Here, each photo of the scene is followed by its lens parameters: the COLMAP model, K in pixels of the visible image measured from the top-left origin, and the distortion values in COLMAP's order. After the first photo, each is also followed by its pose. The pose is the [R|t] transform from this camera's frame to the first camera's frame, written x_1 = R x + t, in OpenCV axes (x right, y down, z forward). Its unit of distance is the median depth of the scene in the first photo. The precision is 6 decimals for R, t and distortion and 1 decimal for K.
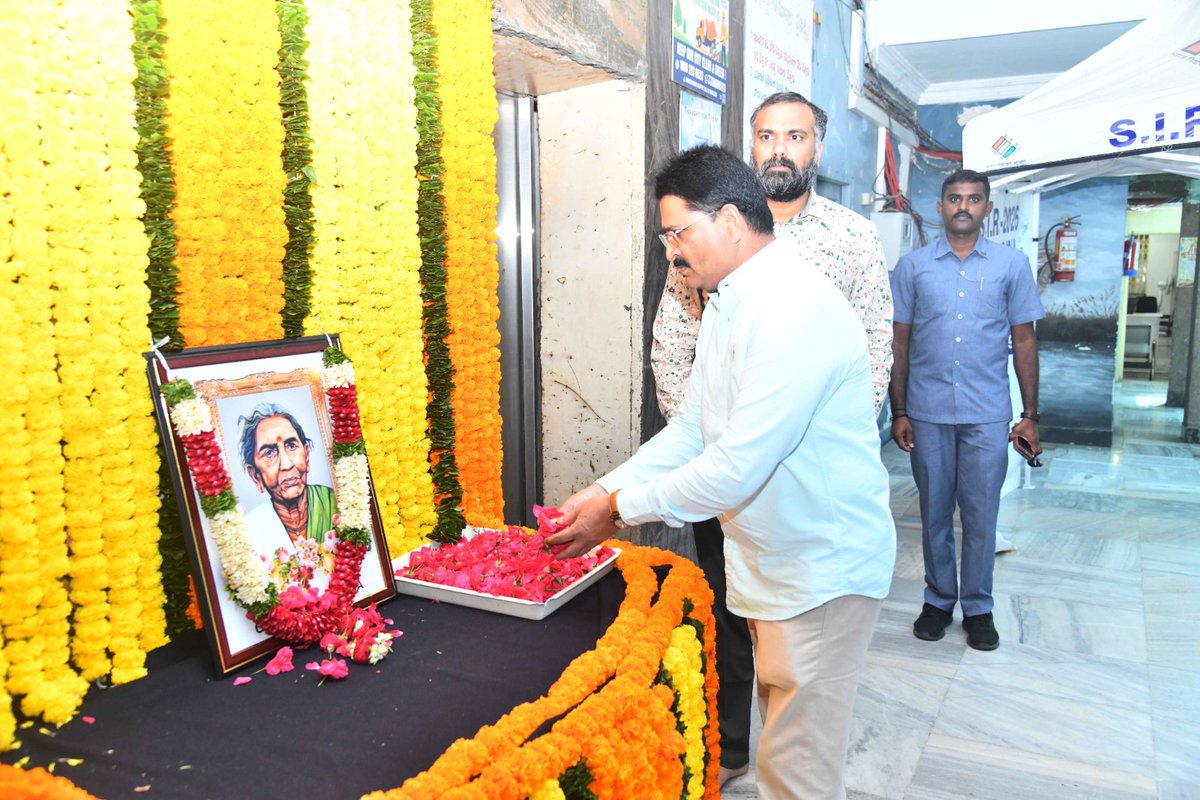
lens RADIAL K [[825.2, 0, 600.0], [0, 825.2, 400.0], [0, 0, 1]] dist [0.004842, 0.089712]
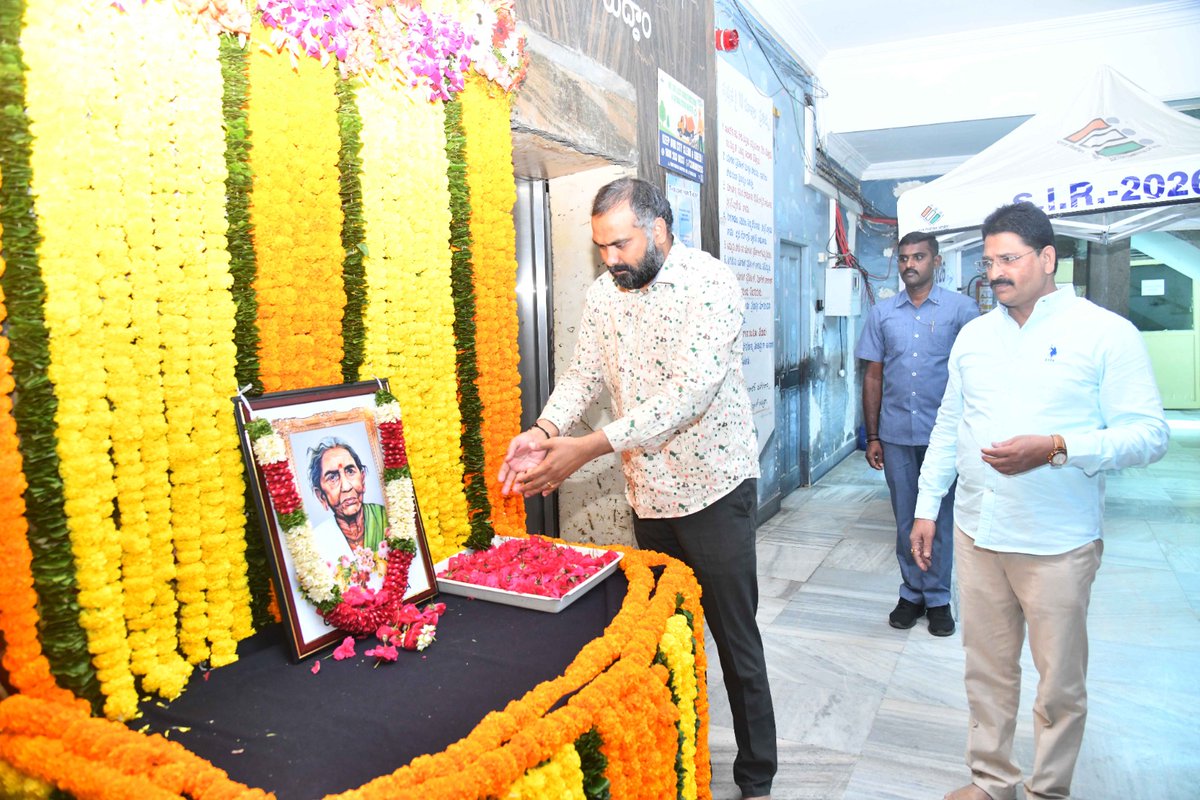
lens RADIAL K [[825.2, 0, 600.0], [0, 825.2, 400.0], [0, 0, 1]] dist [0.004842, 0.089712]
pose [[0.999482, -0.020315, -0.024946, 0.025194], [0.019162, 0.998774, -0.045652, 0.012951], [0.025843, 0.045151, 0.998646, -0.205251]]
